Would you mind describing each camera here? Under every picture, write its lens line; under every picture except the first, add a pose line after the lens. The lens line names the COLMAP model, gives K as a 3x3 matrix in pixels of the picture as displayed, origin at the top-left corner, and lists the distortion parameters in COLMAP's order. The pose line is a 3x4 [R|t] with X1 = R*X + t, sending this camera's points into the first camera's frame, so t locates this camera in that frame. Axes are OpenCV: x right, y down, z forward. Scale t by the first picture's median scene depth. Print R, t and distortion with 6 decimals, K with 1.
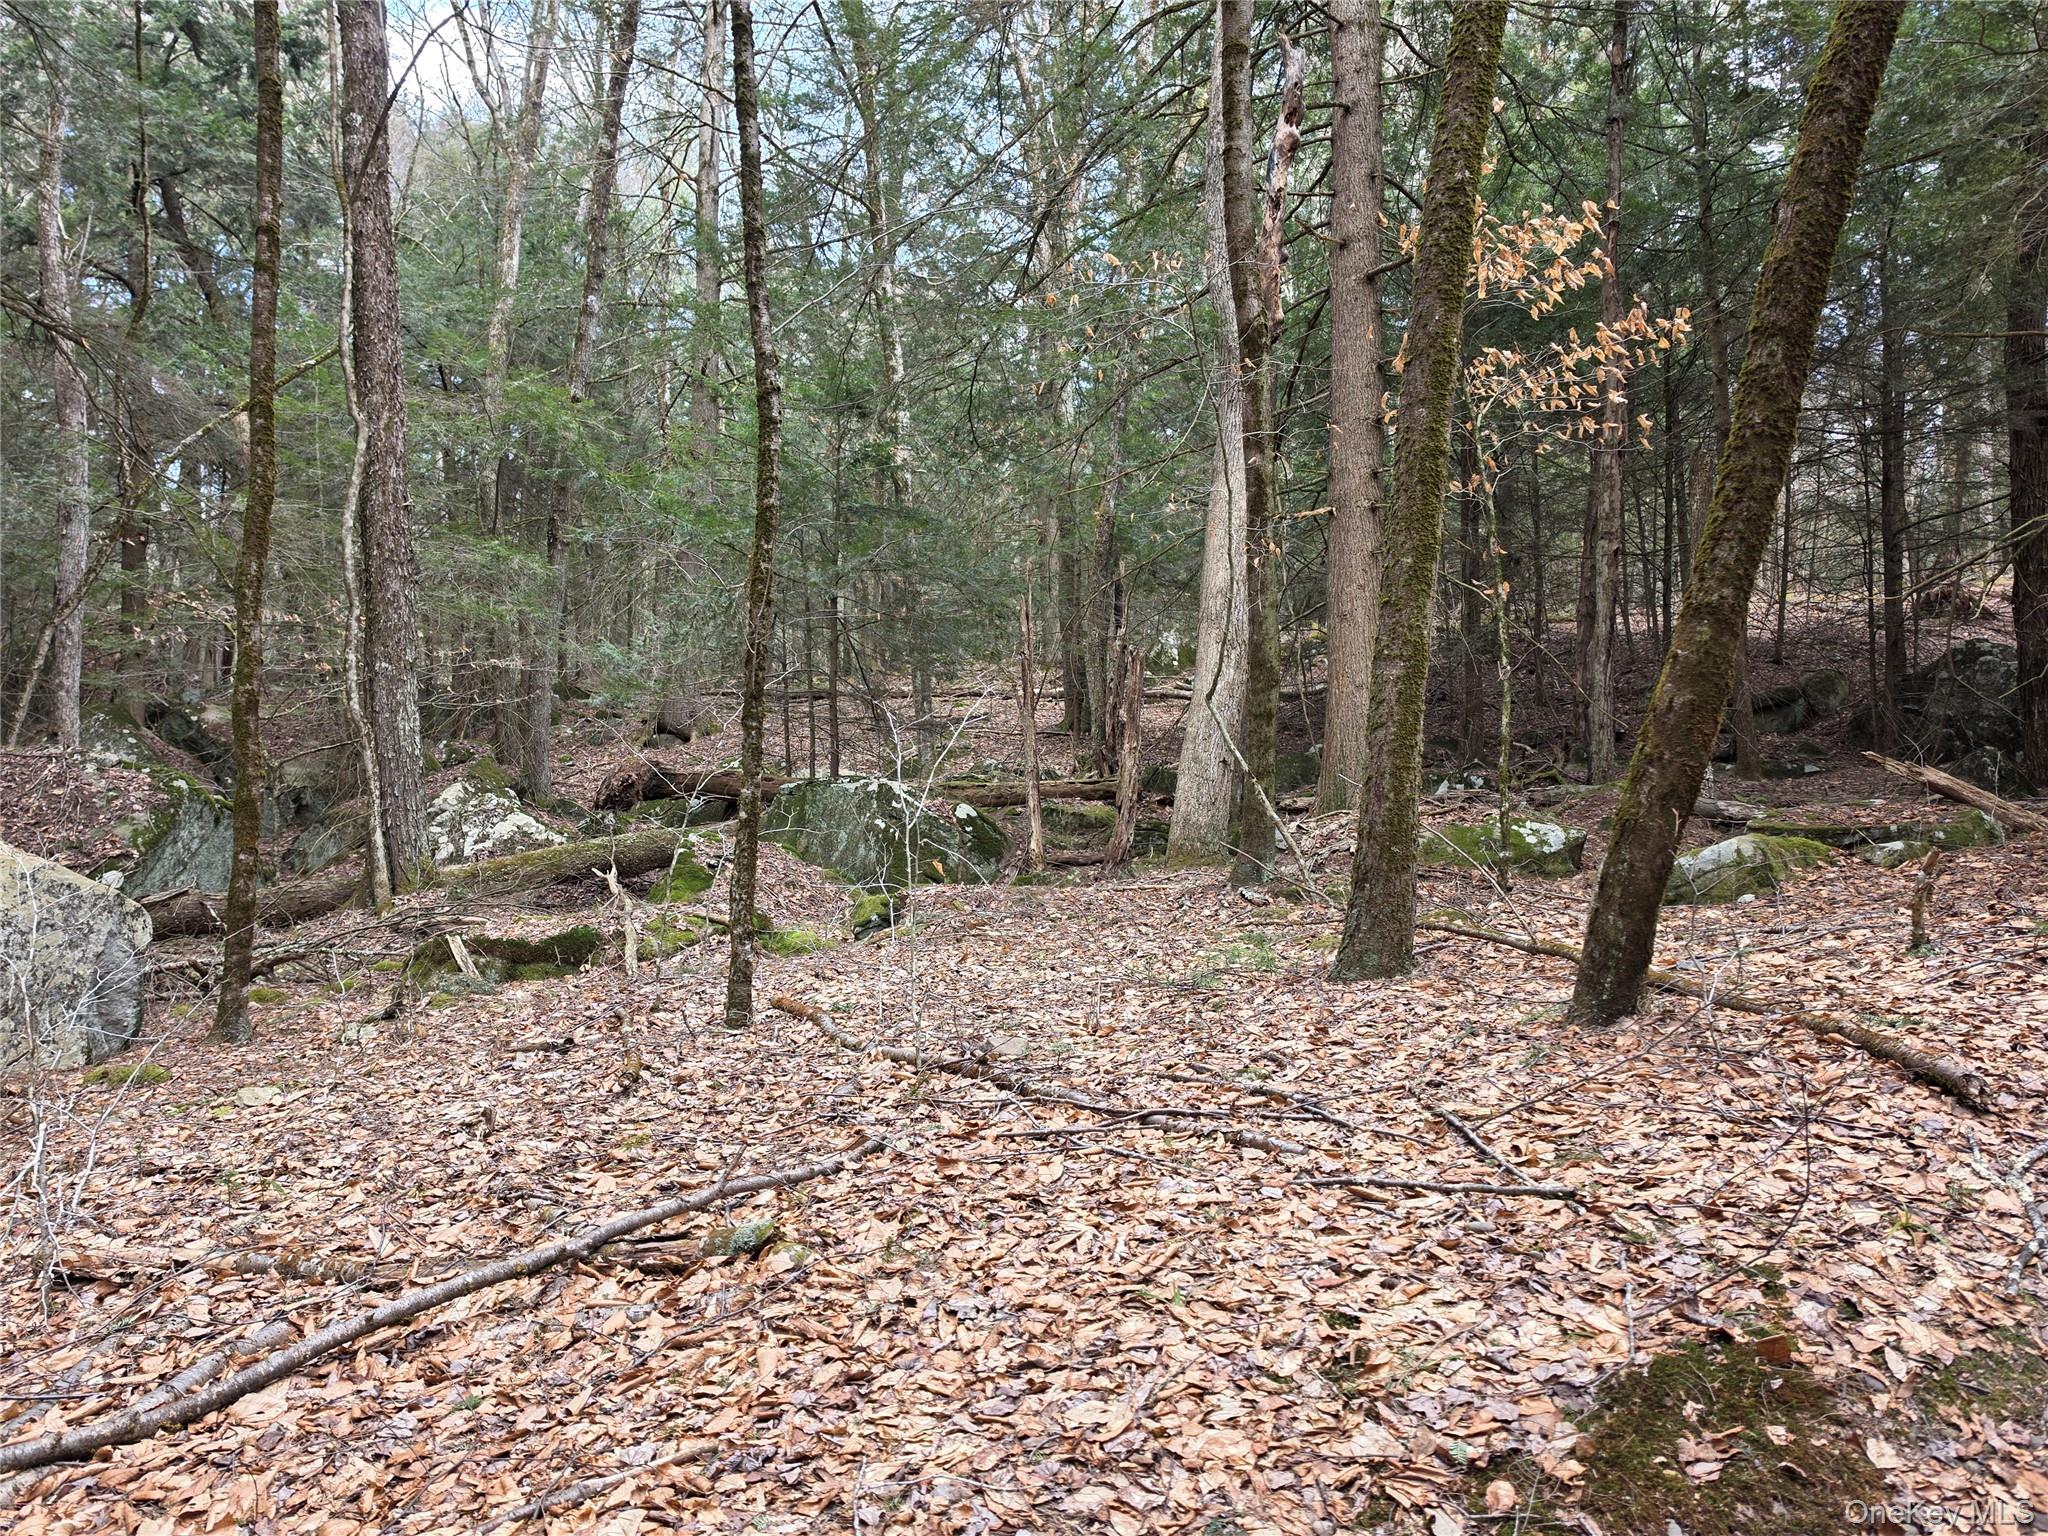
lens RADIAL K [[1406.9, 0, 1000.5], [0, 1406.9, 750.7], [0, 0, 1]] dist [0.048619, -0.056574]
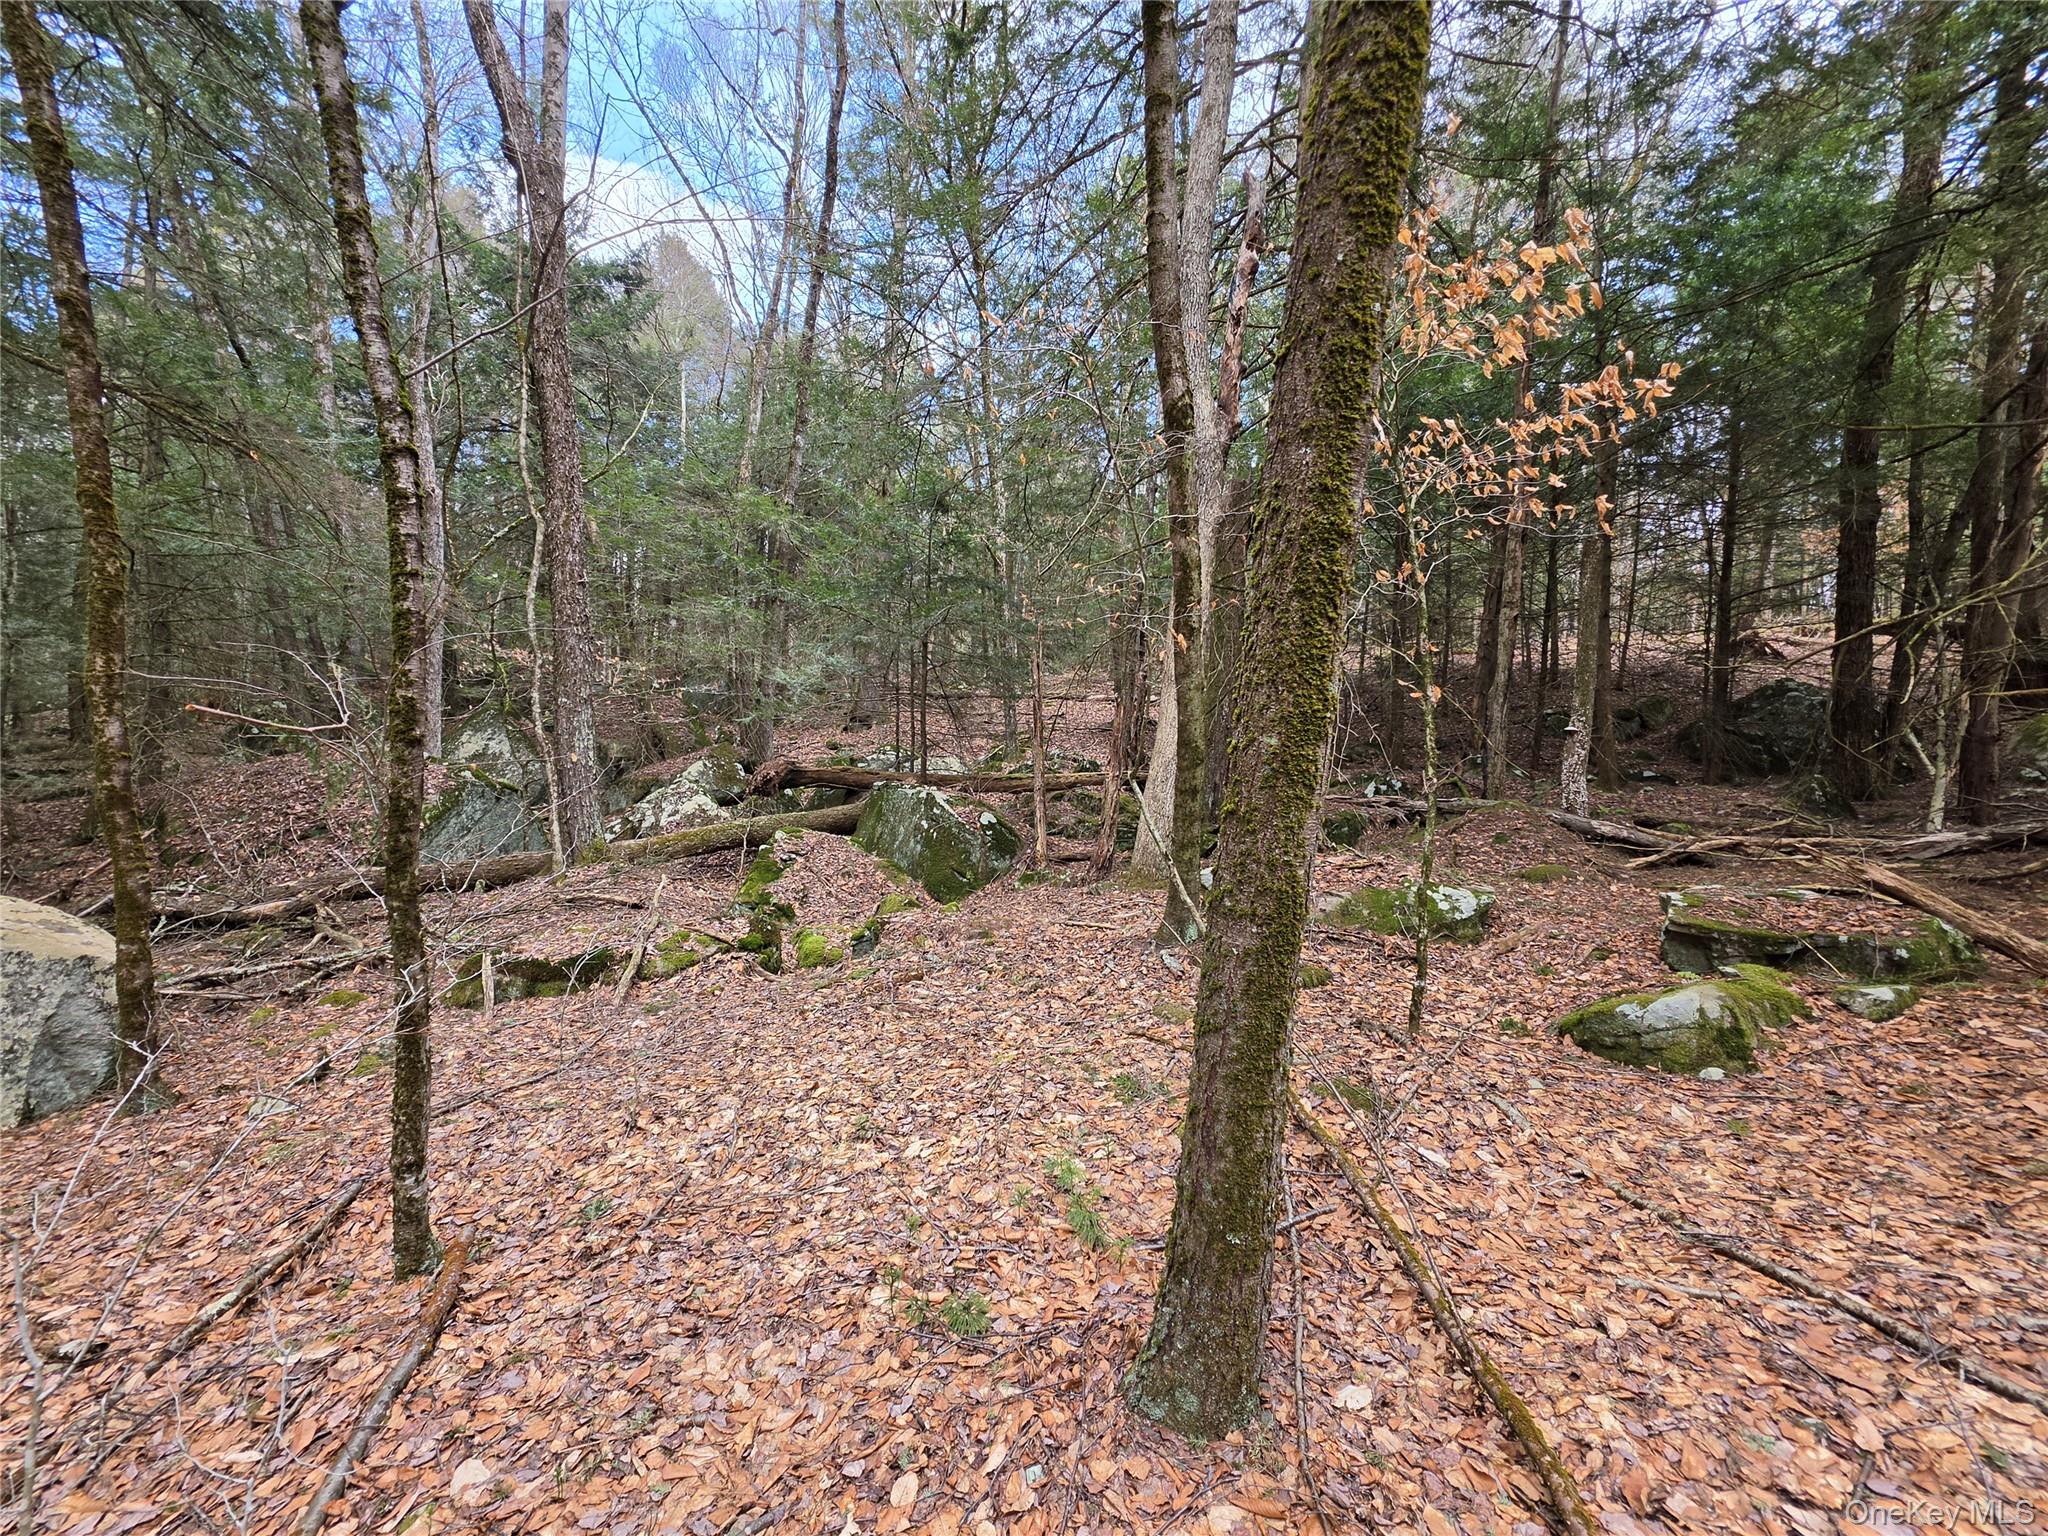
lens RADIAL K [[813.5, 0, 1023.6], [0, 813.5, 766.1], [0, 0, 1]] dist [-0.006766, 0.002136]
pose [[0.994198, 0.025020, -0.104613, 0.116089], [-0.018351, 0.997766, 0.064238, -0.072657], [0.105987, -0.061946, 0.992436, 0.349612]]
